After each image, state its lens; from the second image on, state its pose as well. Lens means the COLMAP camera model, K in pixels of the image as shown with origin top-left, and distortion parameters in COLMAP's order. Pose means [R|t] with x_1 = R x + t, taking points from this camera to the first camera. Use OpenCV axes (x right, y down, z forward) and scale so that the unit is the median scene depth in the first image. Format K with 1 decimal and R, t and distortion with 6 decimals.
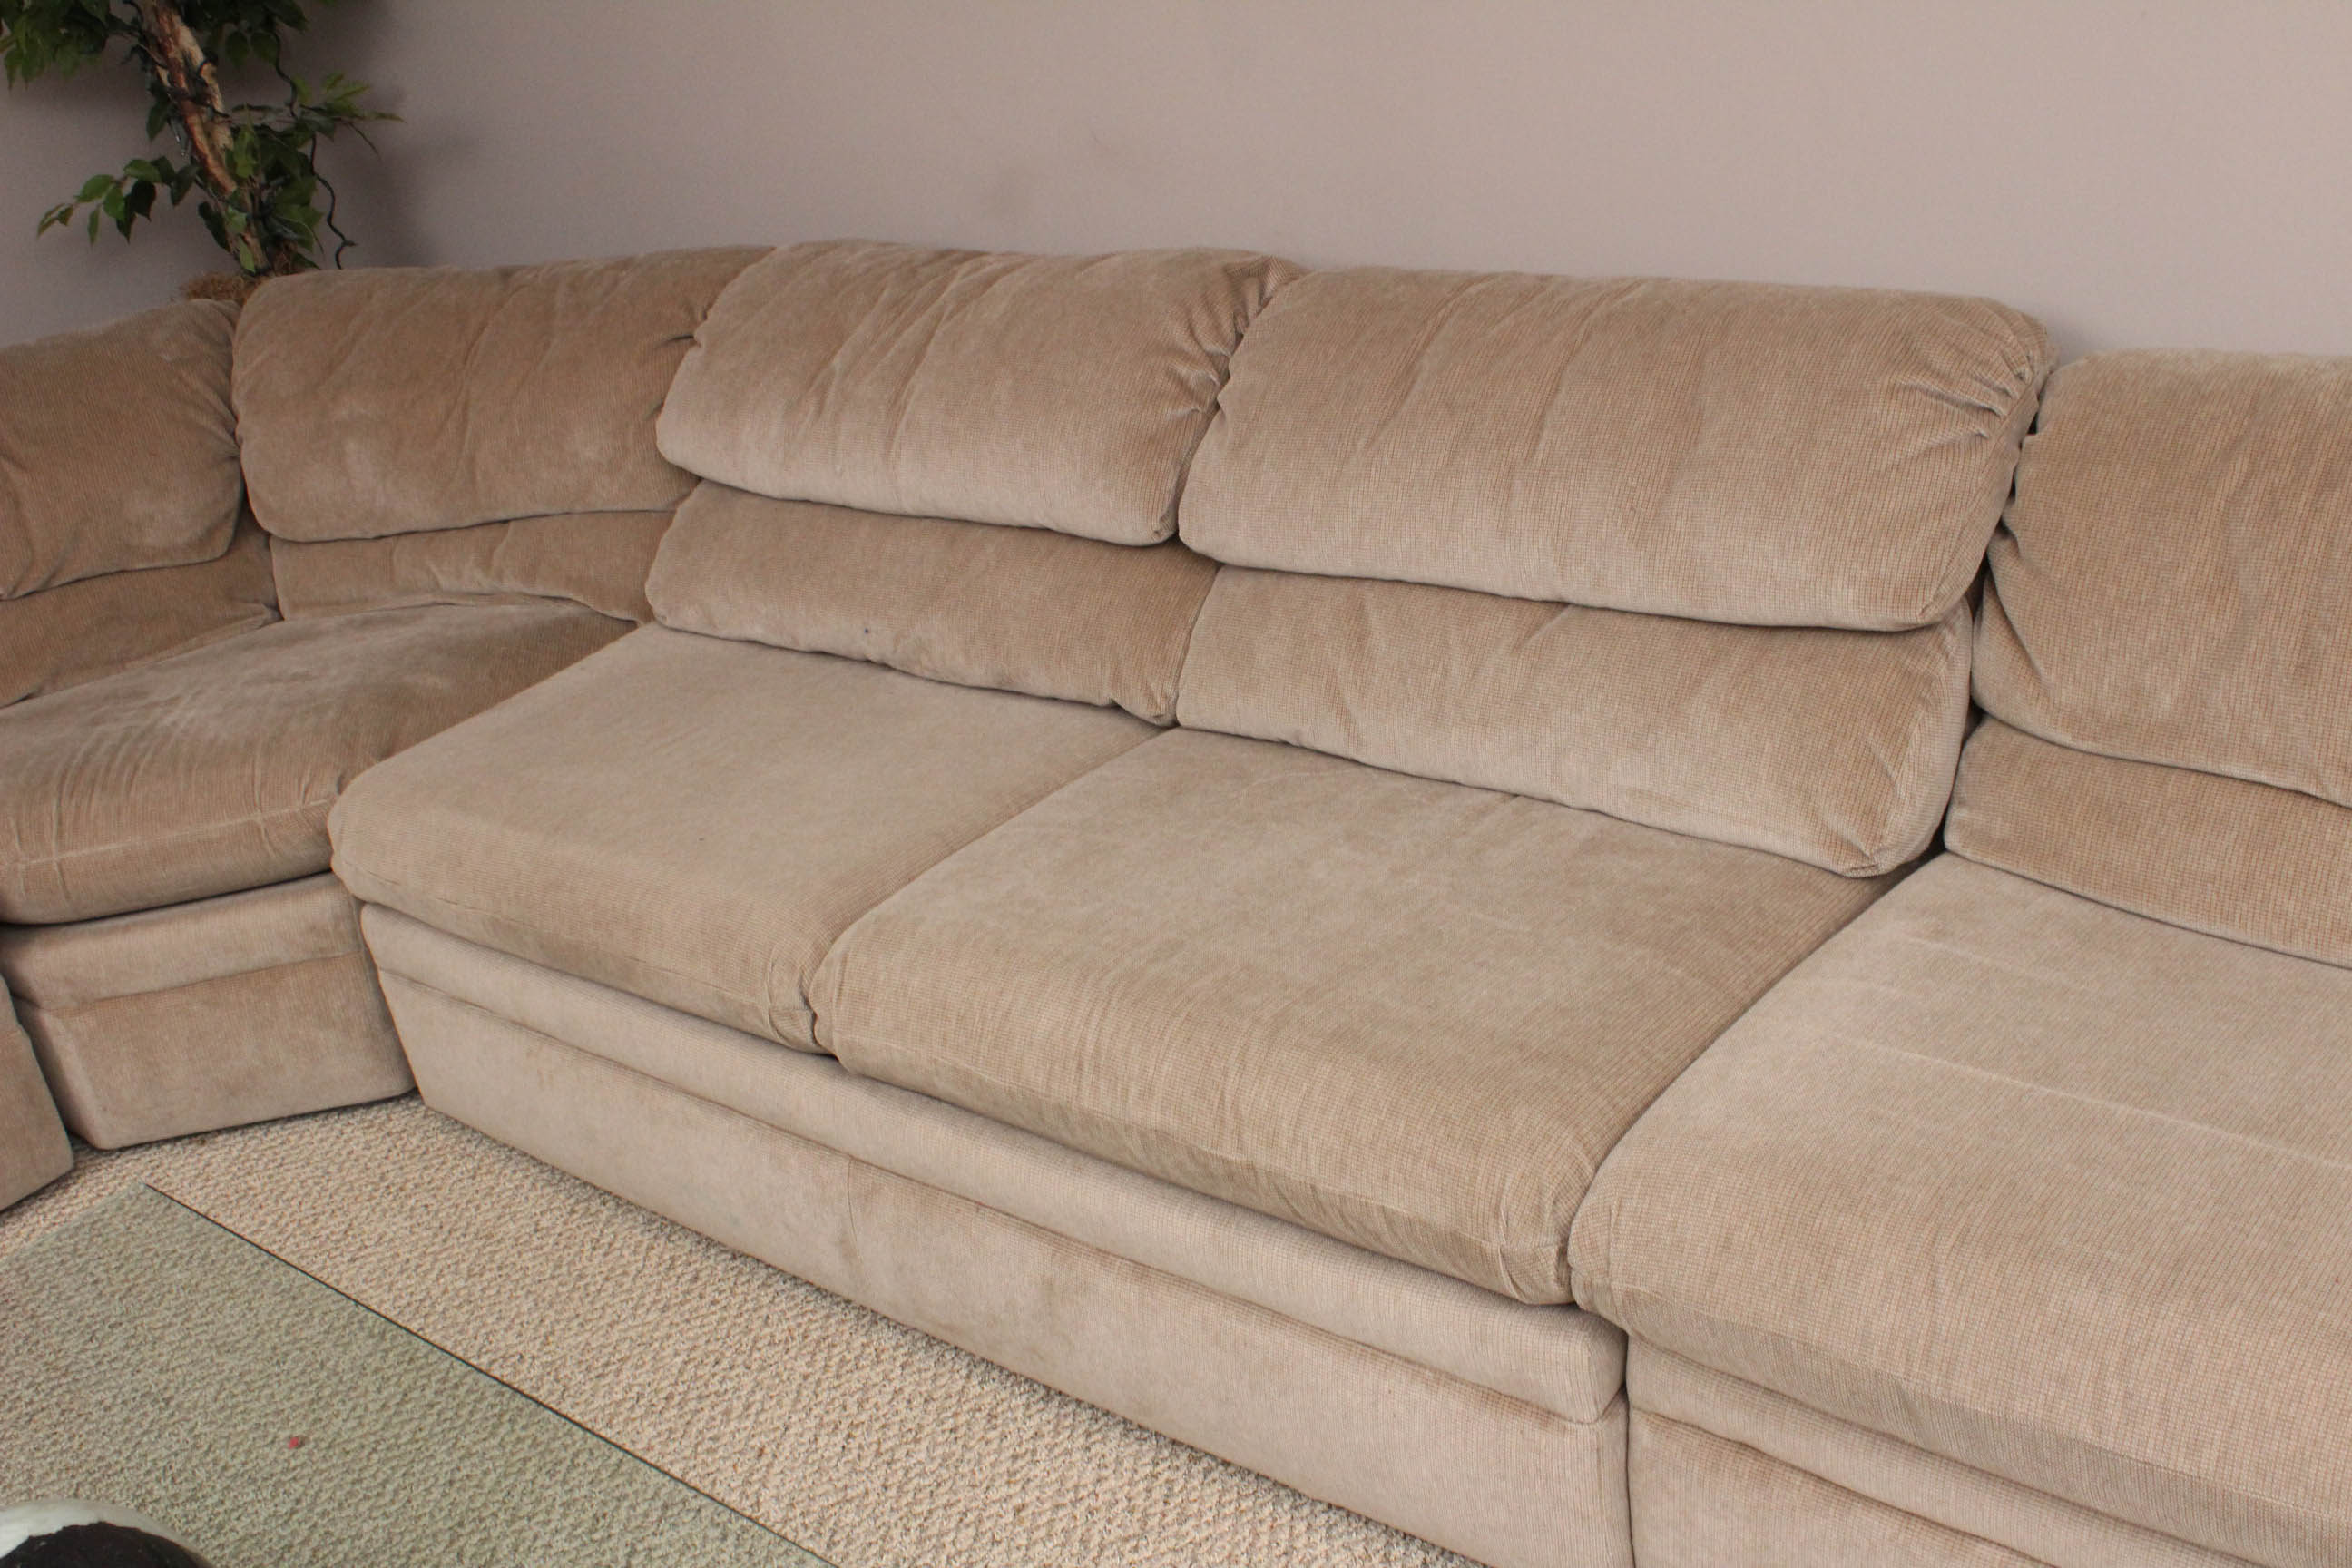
lens RADIAL K [[2495.3, 0, 1182.3], [0, 2495.3, 802.0], [0, 0, 1]] dist [-0.077774, 0.000000]
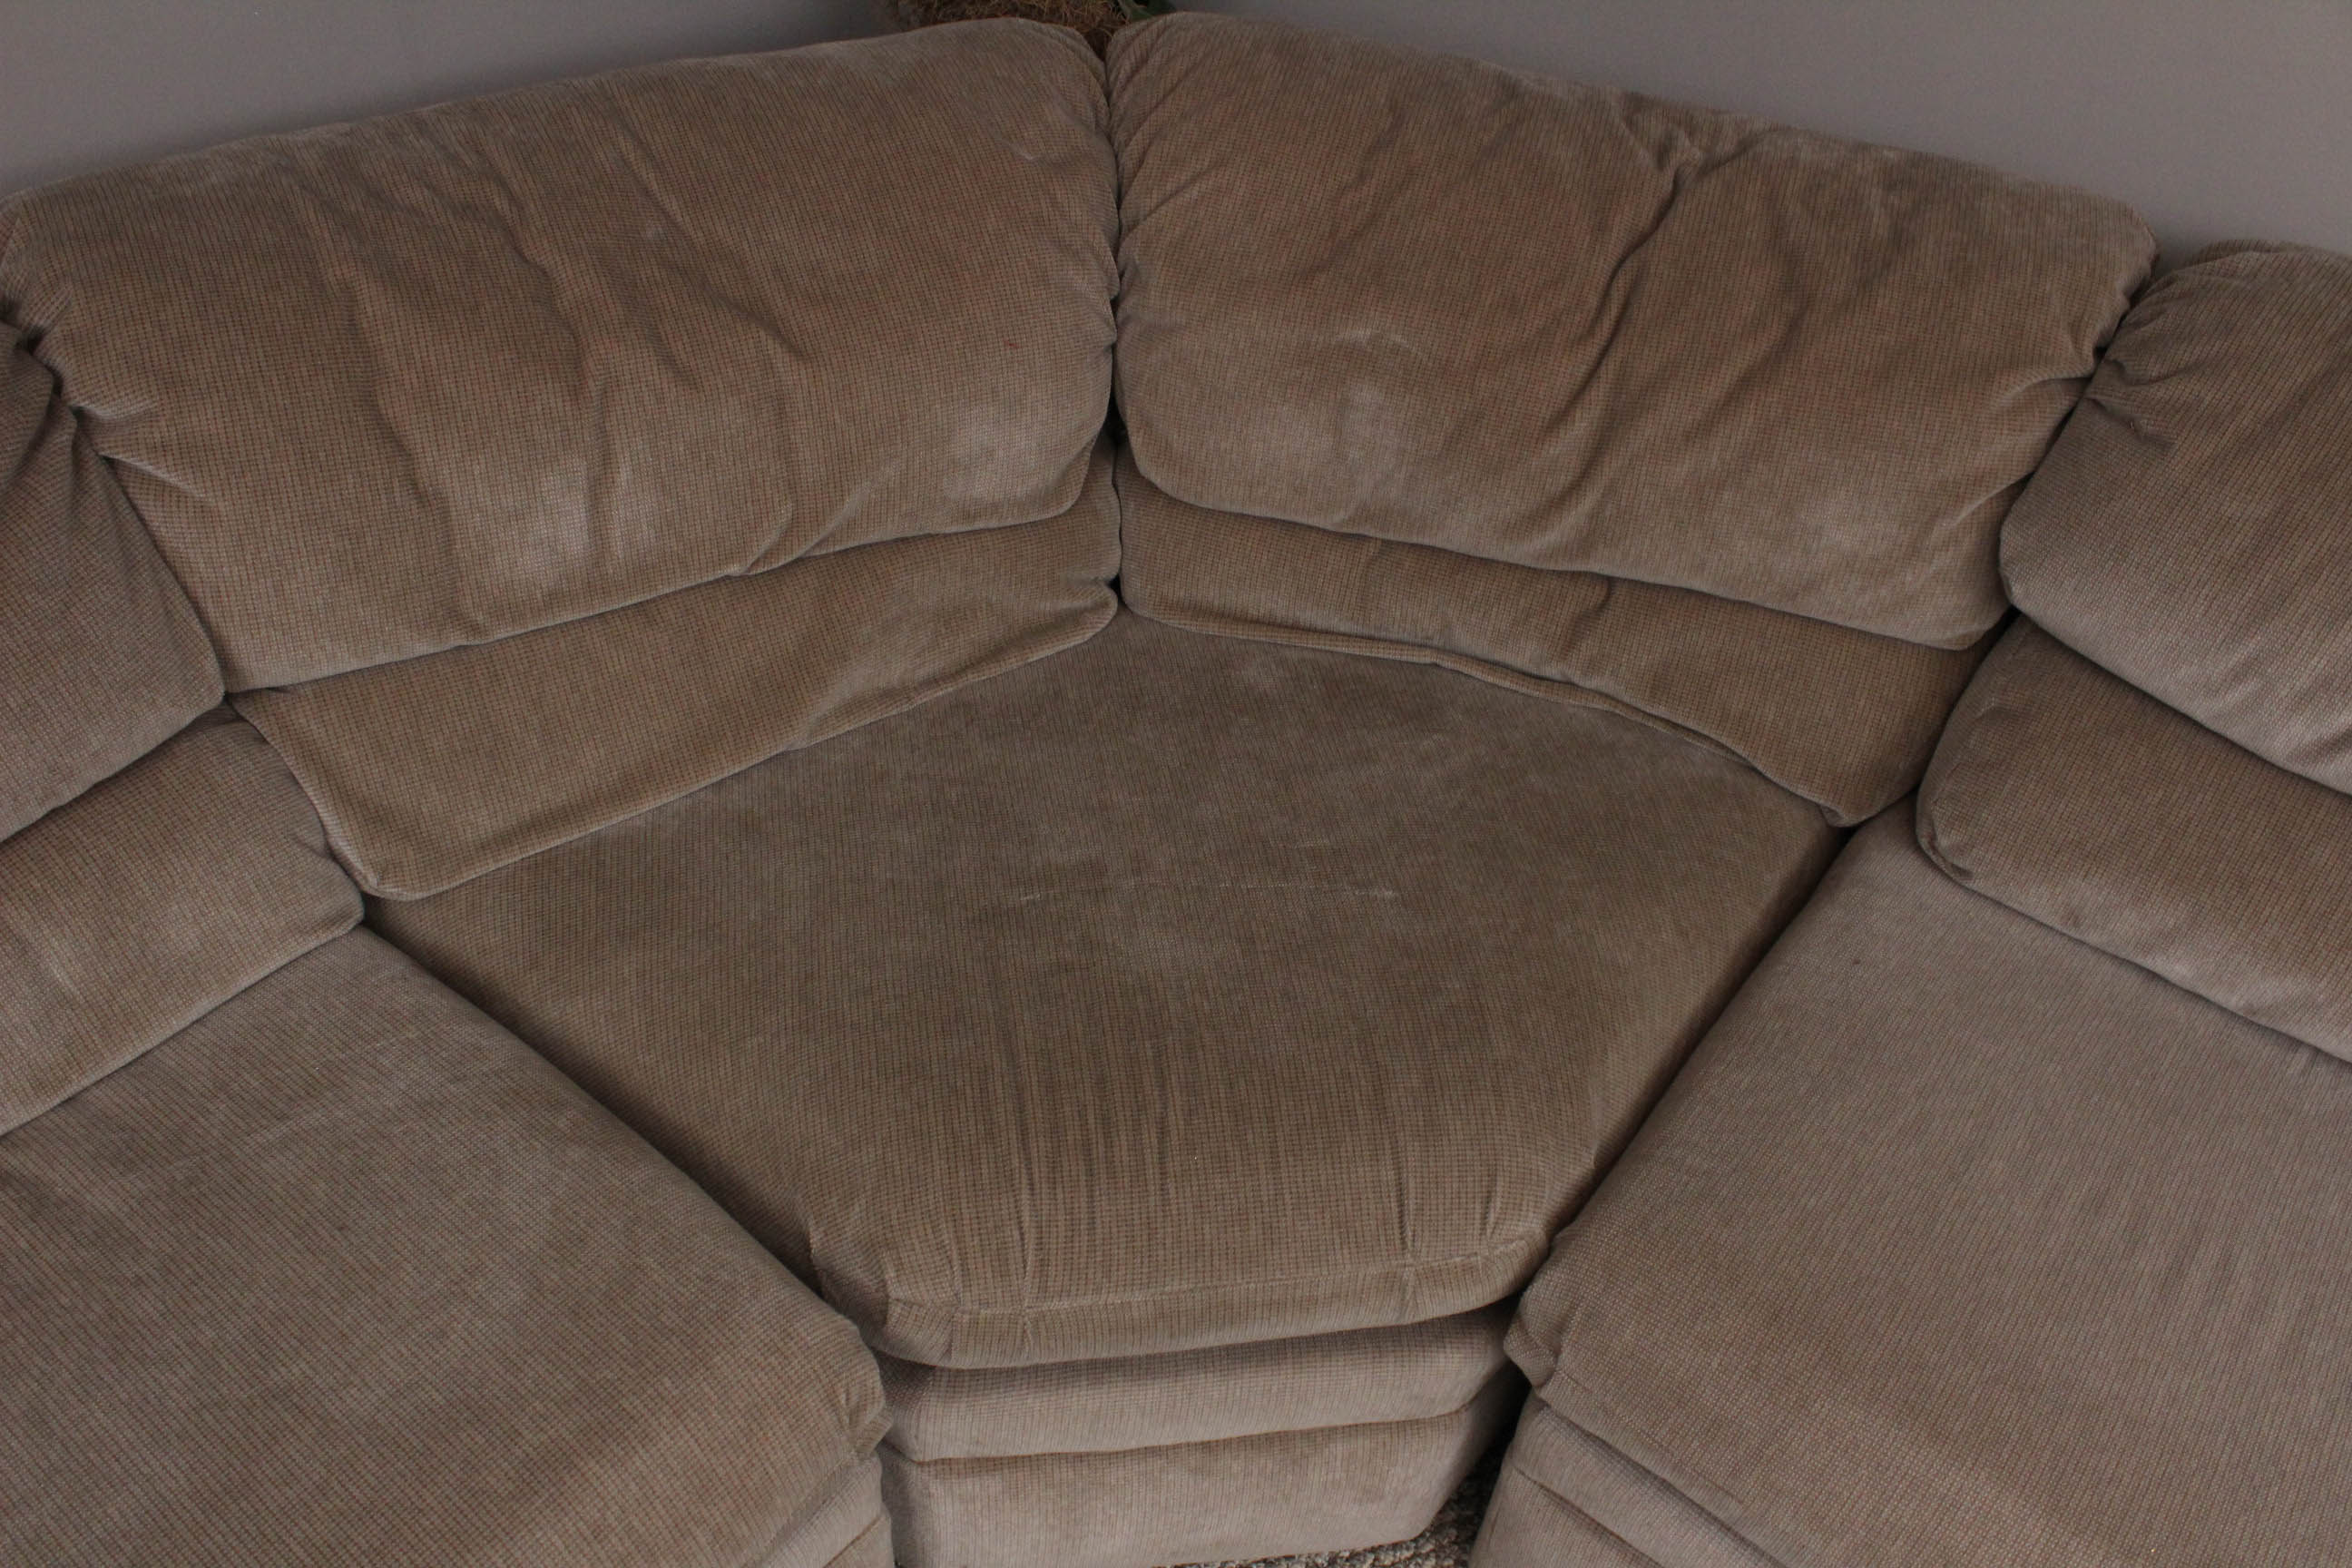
lens RADIAL K [[1918.0, 0, 1153.1], [0, 1918.0, 783.9], [0, 0, 1]] dist [-0.160810, 0.117514]
pose [[0.980743, 0.133846, 0.142225, -0.584931], [-0.170654, 0.941438, 0.290811, -0.240492], [-0.094972, -0.309482, 0.946151, 0.744797]]
